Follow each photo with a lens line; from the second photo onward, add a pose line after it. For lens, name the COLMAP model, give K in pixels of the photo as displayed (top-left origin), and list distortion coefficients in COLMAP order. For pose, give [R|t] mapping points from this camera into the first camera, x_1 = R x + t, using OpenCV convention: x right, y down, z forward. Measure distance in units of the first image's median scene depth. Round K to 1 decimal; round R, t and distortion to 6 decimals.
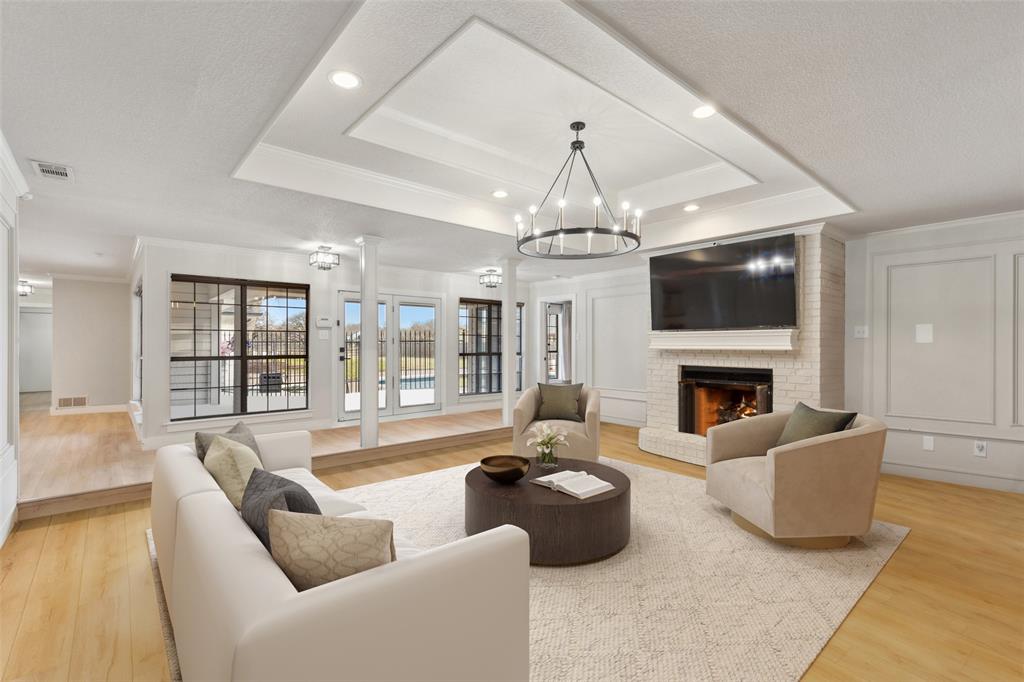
lens RADIAL K [[467.2, 0, 514.4], [0, 467.2, 339.5], [0, 0, 1]] dist [-0.000154, 0.002091]
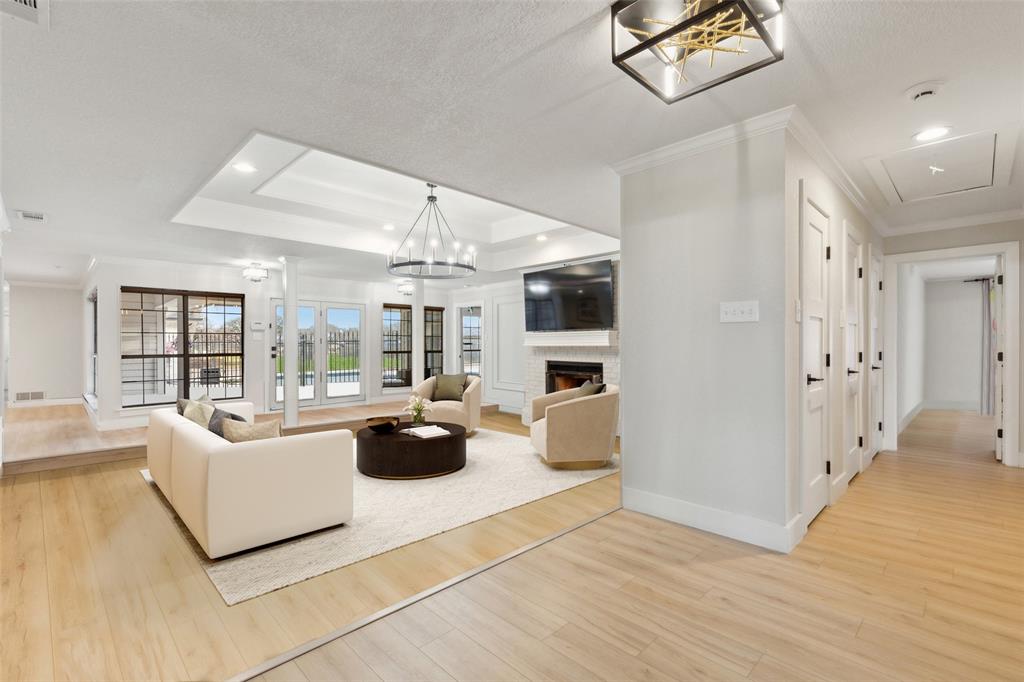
lens RADIAL K [[467.2, 0, 510.8], [0, 467.2, 340.2], [0, 0, 1]] dist [-0.000154, 0.002091]
pose [[0.998001, -0.003106, 0.063120, 0.174301], [0.003117, 0.999995, -0.000069, 0.002576], [-0.063119, 0.000266, 0.998006, -0.245363]]
